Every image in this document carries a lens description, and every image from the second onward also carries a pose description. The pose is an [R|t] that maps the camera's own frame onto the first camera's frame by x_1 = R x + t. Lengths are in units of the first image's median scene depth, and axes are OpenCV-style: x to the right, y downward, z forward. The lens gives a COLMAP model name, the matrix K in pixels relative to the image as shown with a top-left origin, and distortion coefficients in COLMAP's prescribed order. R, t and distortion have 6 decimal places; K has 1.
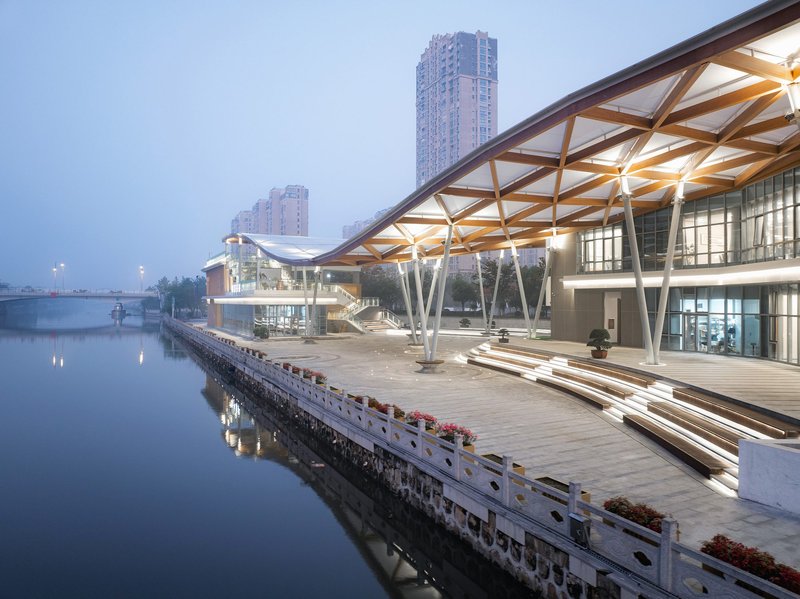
lens RADIAL K [[600.8, 0, 400.0], [0, 600.8, 299.5], [0, 0, 1]] dist [-0.002898, -0.001487]
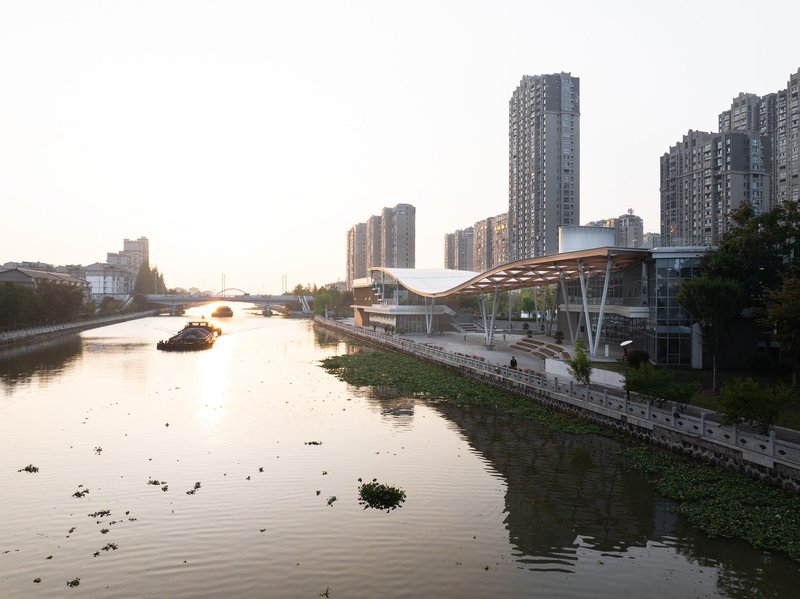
lens RADIAL K [[600.8, 0, 400.0], [0, 600.8, 299.5], [0, 0, 1]] dist [-0.002898, -0.001487]
pose [[0.986540, 0.000479, -0.163519, 0.057494], [-0.000063, 0.999997, 0.002551, -0.054937], [0.163520, -0.002507, 0.986537, -1.039380]]
